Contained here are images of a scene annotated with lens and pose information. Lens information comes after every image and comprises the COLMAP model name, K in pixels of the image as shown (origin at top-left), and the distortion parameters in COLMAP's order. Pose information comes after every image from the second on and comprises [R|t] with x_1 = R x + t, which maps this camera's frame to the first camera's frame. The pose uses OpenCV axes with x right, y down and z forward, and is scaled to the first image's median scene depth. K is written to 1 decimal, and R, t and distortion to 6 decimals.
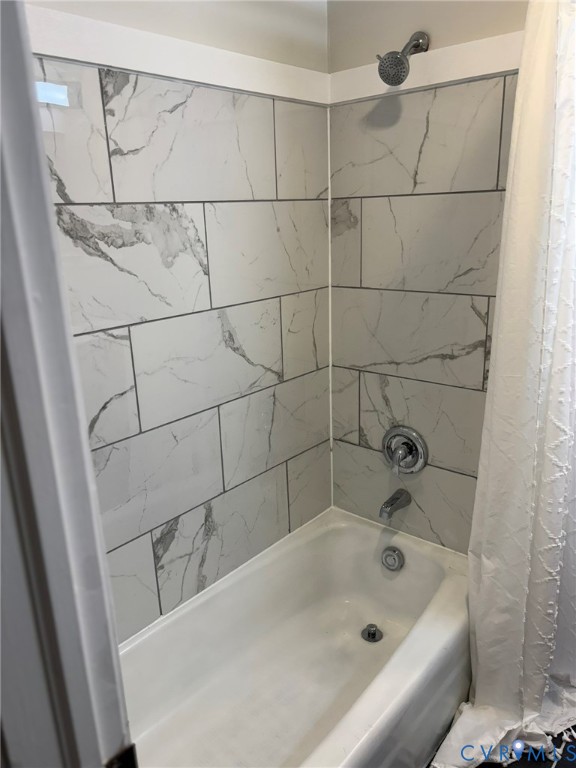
lens RADIAL K [[578.5, 0, 286.3], [0, 578.5, 387.6], [0, 0, 1]] dist [0.053430, -0.064194]
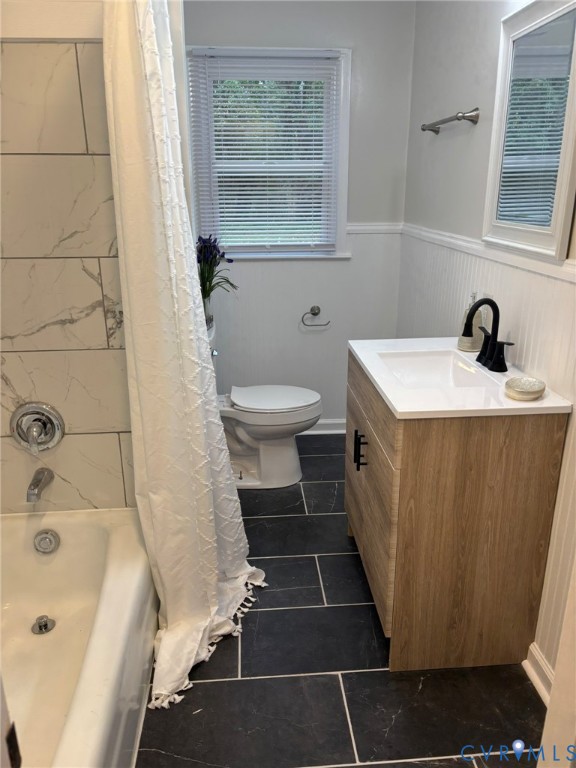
lens RADIAL K [[578.5, 0, 289.4], [0, 578.5, 390.0], [0, 0, 1]] dist [0.053430, -0.064194]
pose [[0.701771, -0.200794, 0.683520, -0.170771], [0.189168, 0.977536, 0.092948, 0.042873], [-0.686829, 0.064072, 0.723990, 0.016313]]
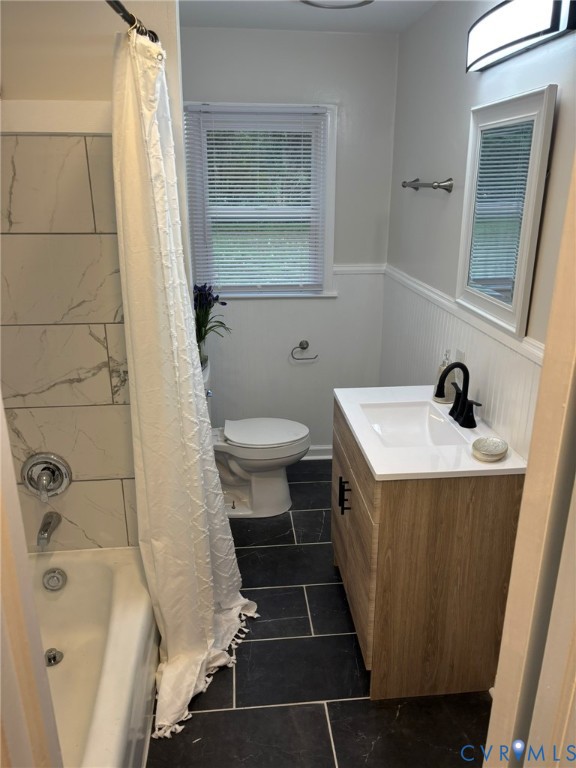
lens RADIAL K [[578.5, 0, 291.5], [0, 578.5, 389.3], [0, 0, 1]] dist [0.053430, -0.064194]
pose [[0.687037, -0.204408, 0.697278, -0.217214], [0.187771, 0.976966, 0.101386, -0.074608], [-0.701942, 0.061272, 0.709594, -0.062497]]
